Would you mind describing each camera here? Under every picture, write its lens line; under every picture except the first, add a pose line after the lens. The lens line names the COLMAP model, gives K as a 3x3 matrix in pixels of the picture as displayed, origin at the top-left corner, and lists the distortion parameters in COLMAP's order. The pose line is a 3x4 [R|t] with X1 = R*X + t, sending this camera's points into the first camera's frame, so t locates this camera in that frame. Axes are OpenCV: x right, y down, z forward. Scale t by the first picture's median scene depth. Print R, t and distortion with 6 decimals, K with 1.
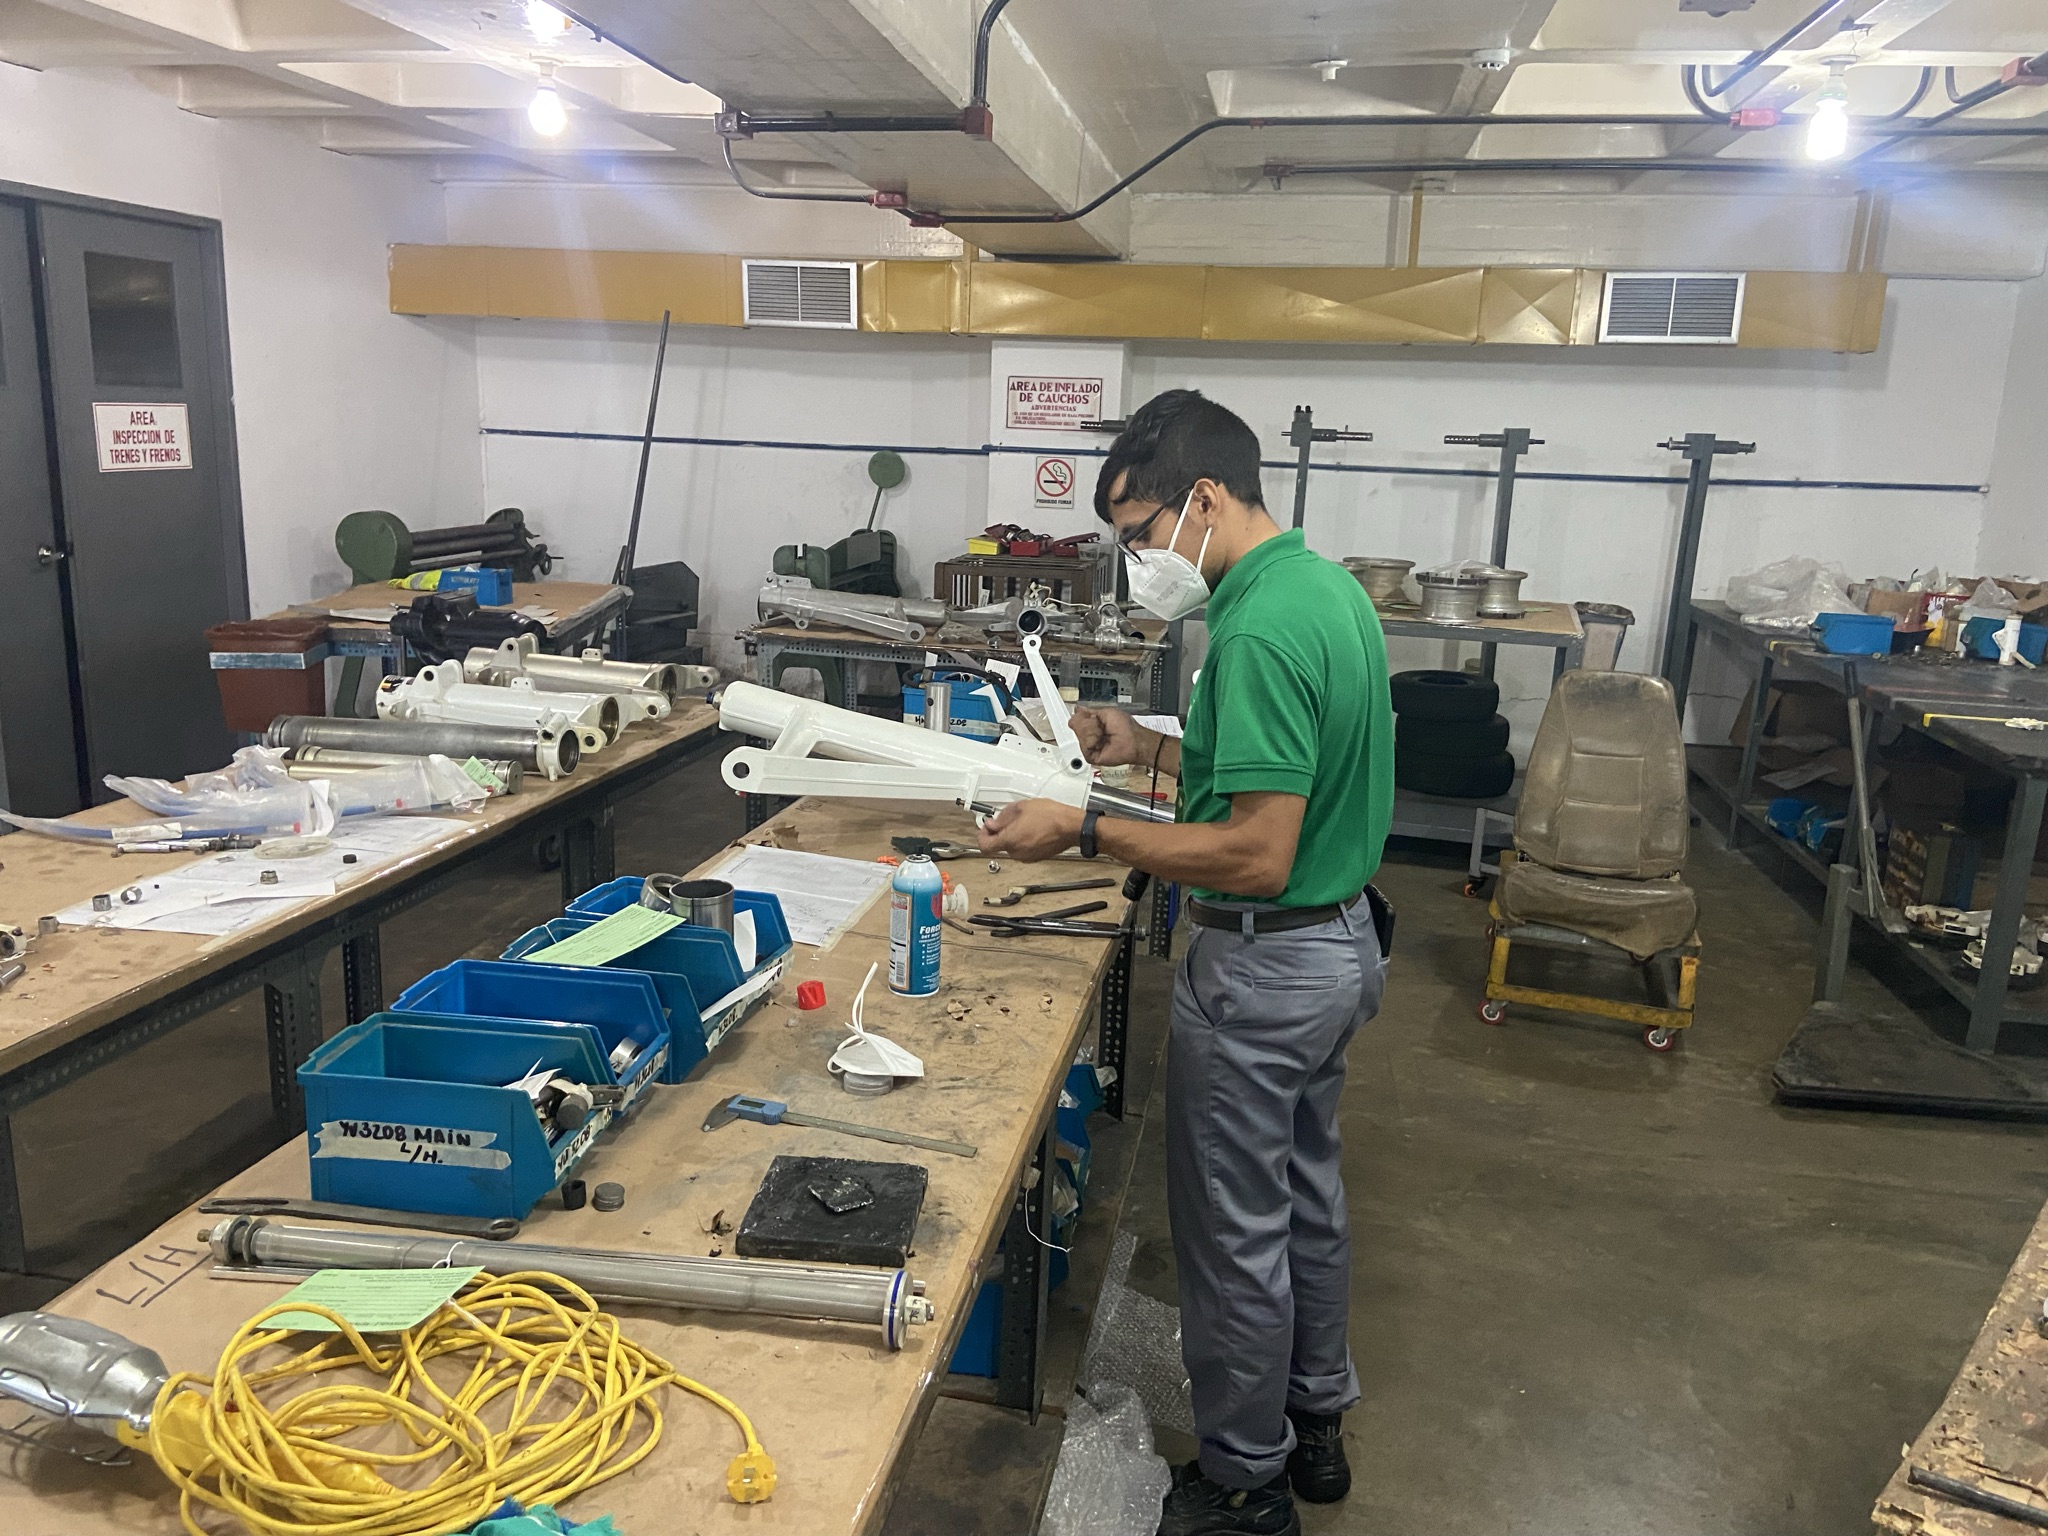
lens RADIAL K [[1520.7, 0, 1019.1], [0, 1520.7, 757.8], [0, 0, 1]] dist [0.126982, -0.167555]
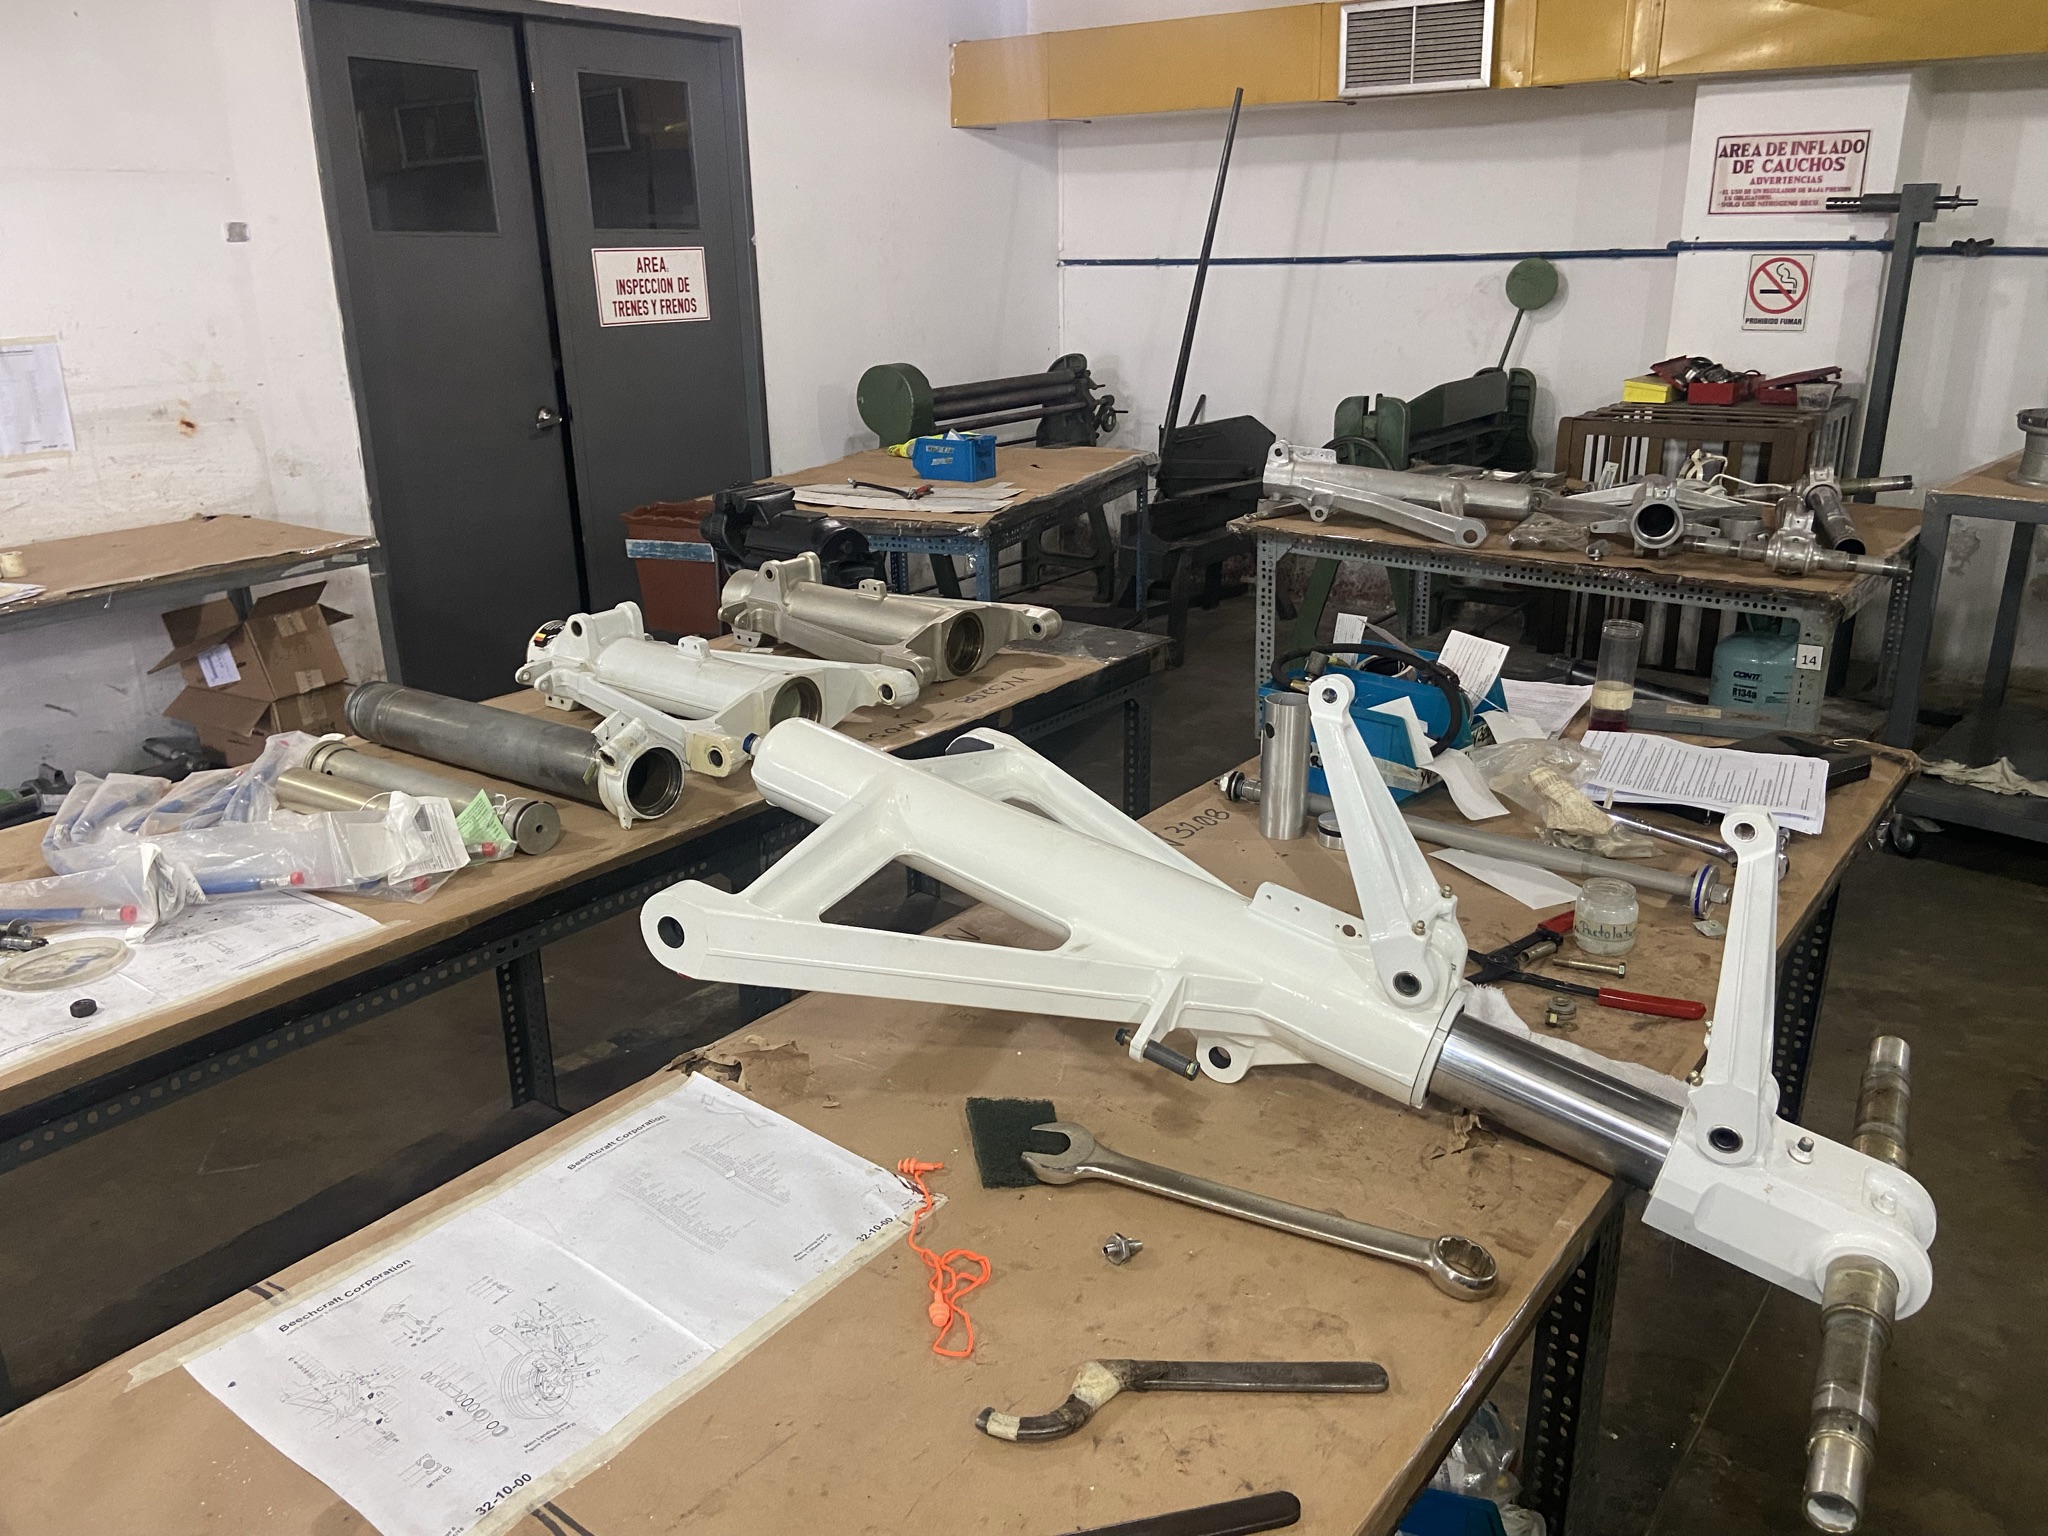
lens RADIAL K [[1520.7, 0, 1019.1], [0, 1520.7, 757.8], [0, 0, 1]] dist [0.126982, -0.167555]
pose [[0.893096, 0.097822, -0.439102, 0.055034], [-0.050641, 0.991729, 0.117936, -0.046682], [0.447007, -0.083091, 0.890663, 0.253158]]
